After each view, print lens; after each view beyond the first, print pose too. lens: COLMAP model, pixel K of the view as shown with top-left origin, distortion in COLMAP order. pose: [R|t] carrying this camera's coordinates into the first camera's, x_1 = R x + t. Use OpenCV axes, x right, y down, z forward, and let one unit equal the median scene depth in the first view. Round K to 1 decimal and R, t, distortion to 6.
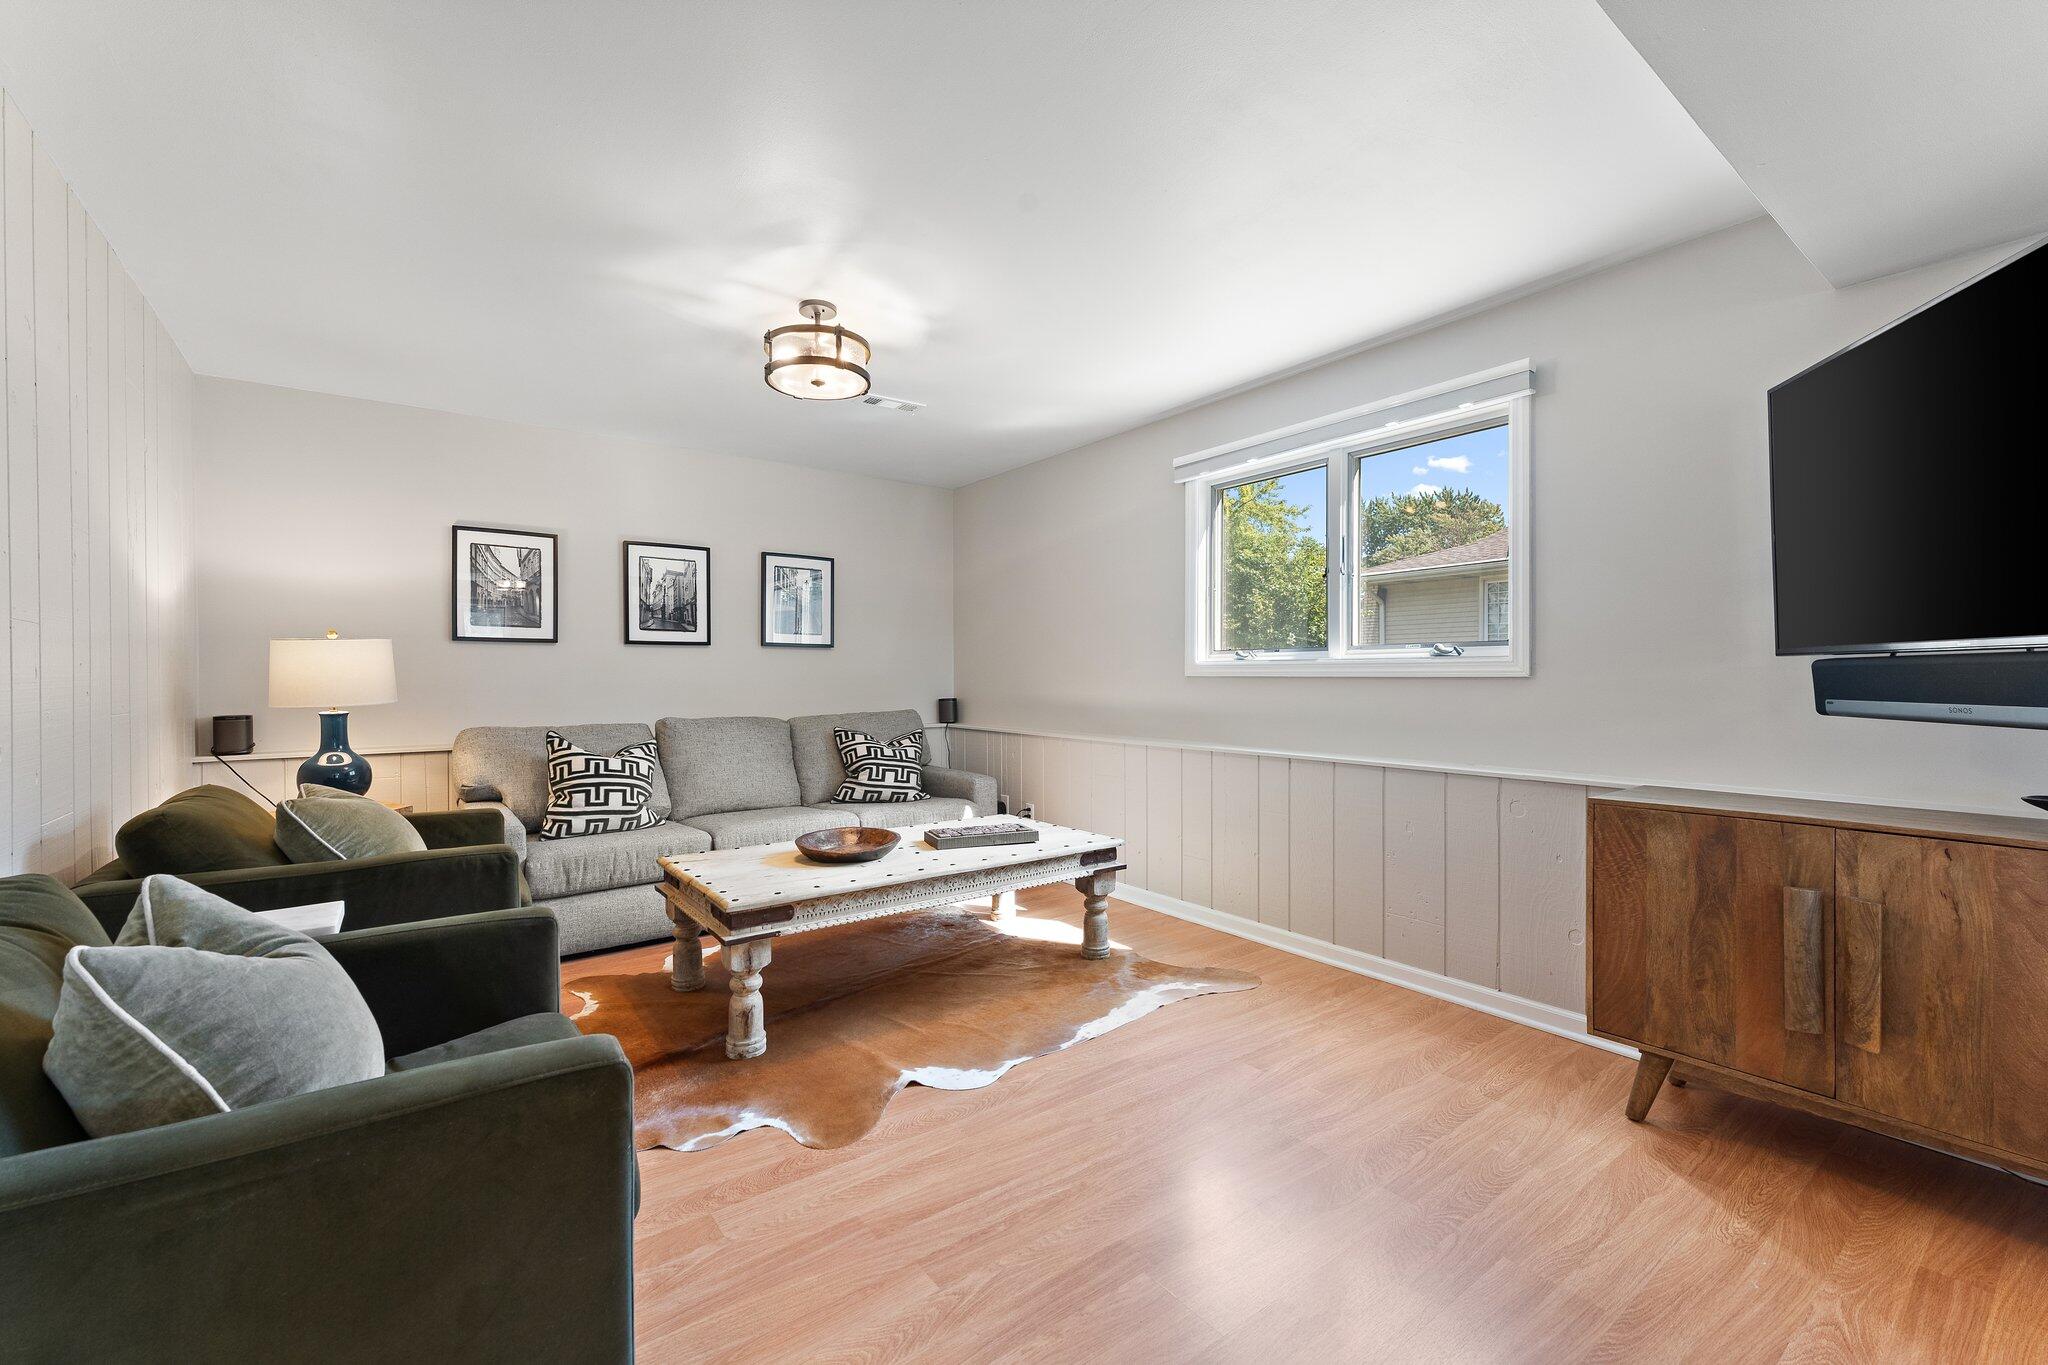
lens RADIAL K [[830.6, 0, 1017.7], [0, 830.6, 677.2], [0, 0, 1]] dist [0.003904, 0.000030]
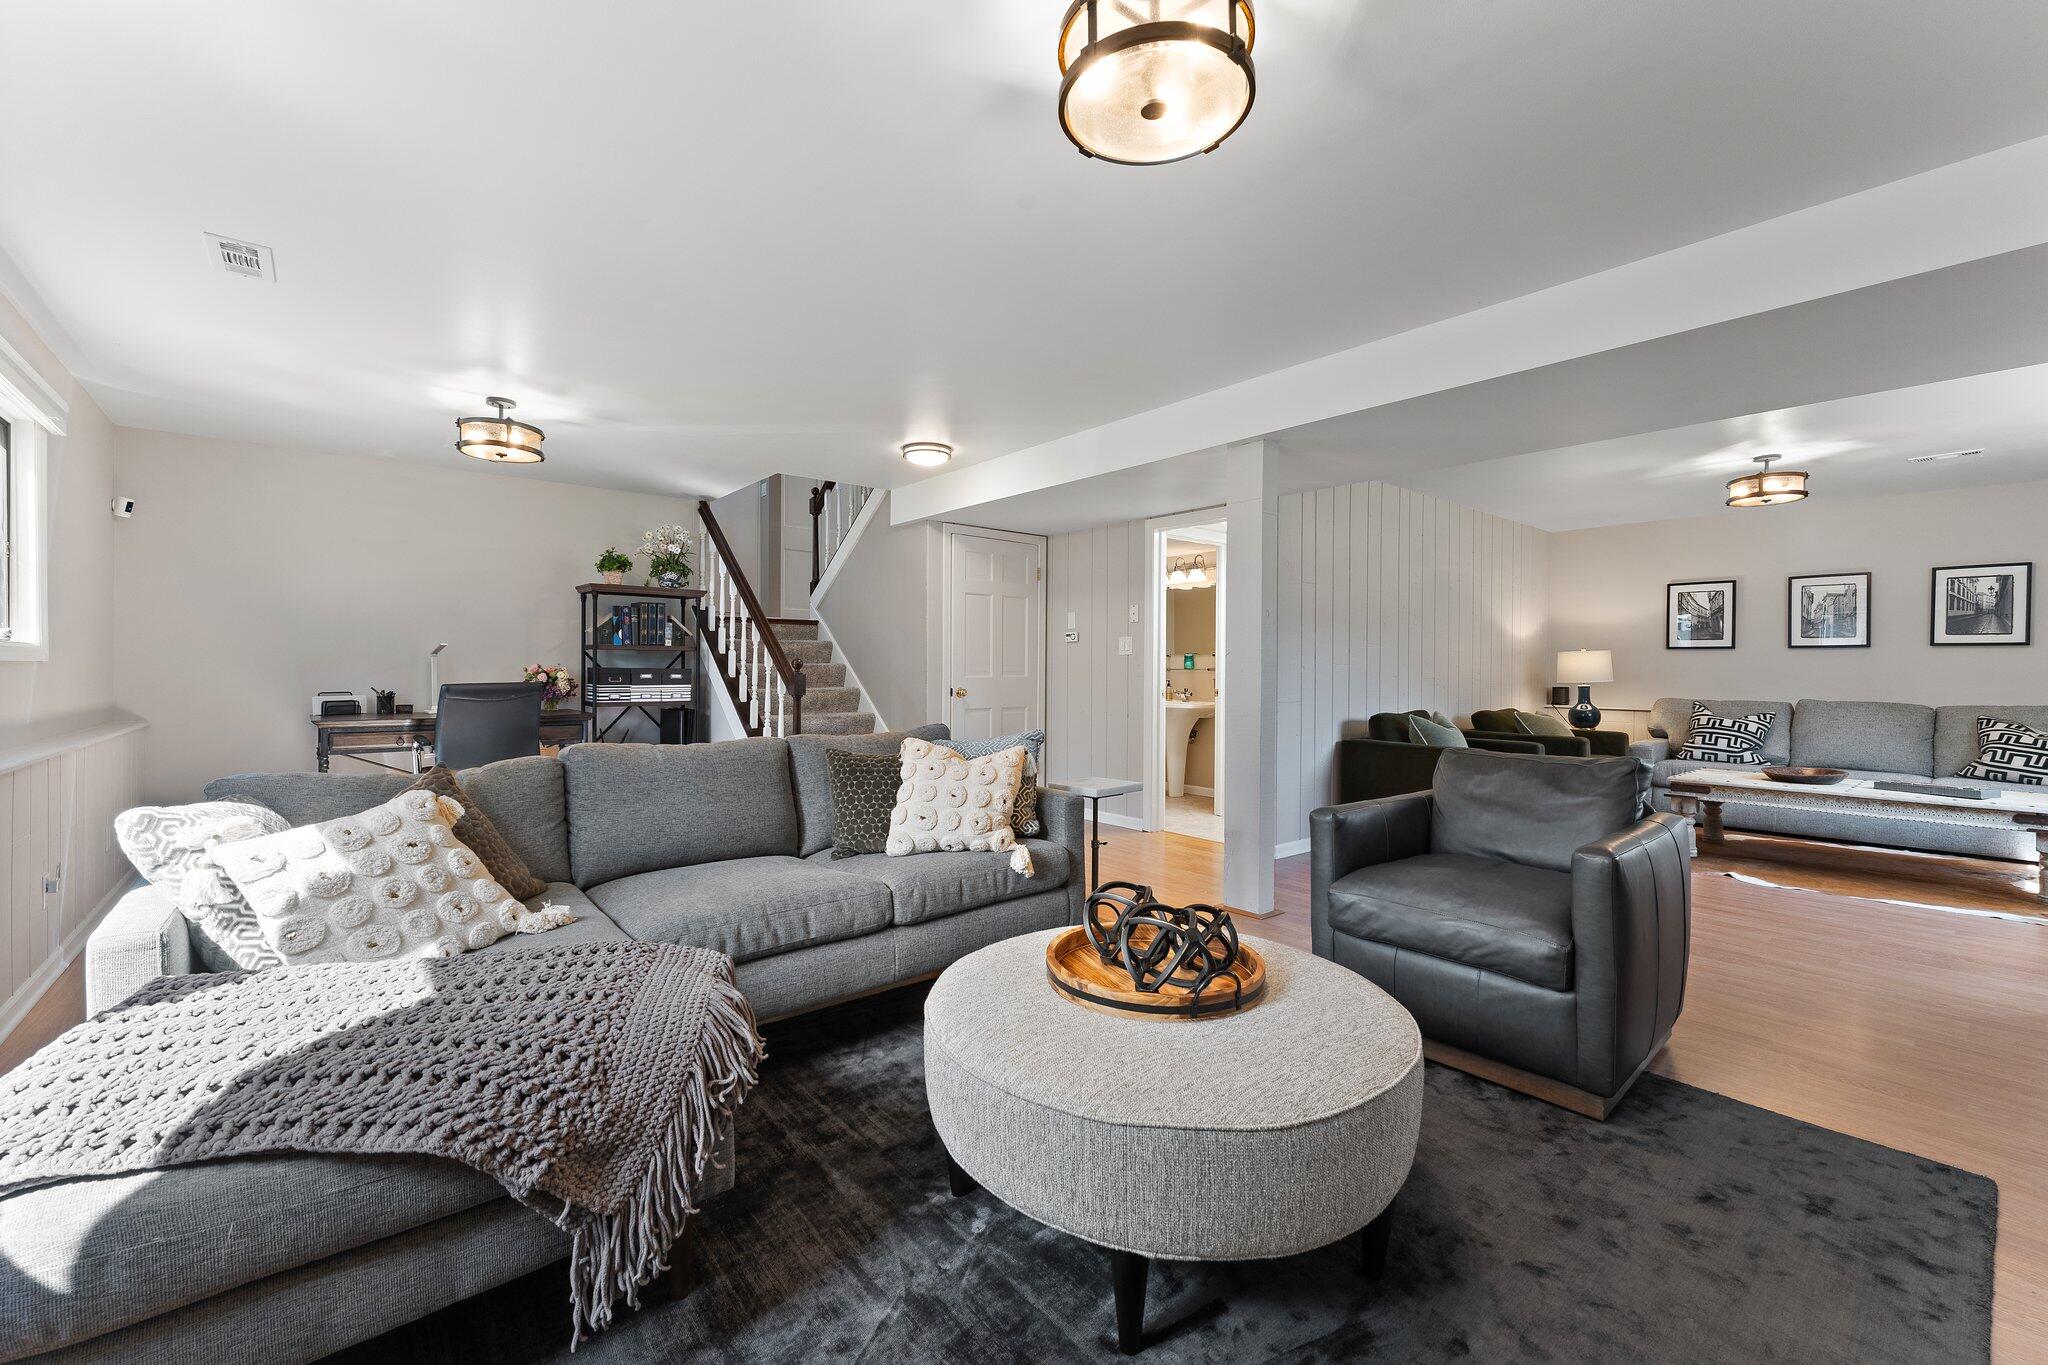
lens RADIAL K [[830.6, 0, 1022.5], [0, 830.6, 677.0], [0, 0, 1]] dist [0.003904, 0.000030]
pose [[0.065333, 0.014707, -0.997755, 0.902642], [-0.006877, 0.999874, 0.014288, -0.001081], [0.997840, 0.005928, 0.065425, -0.432112]]
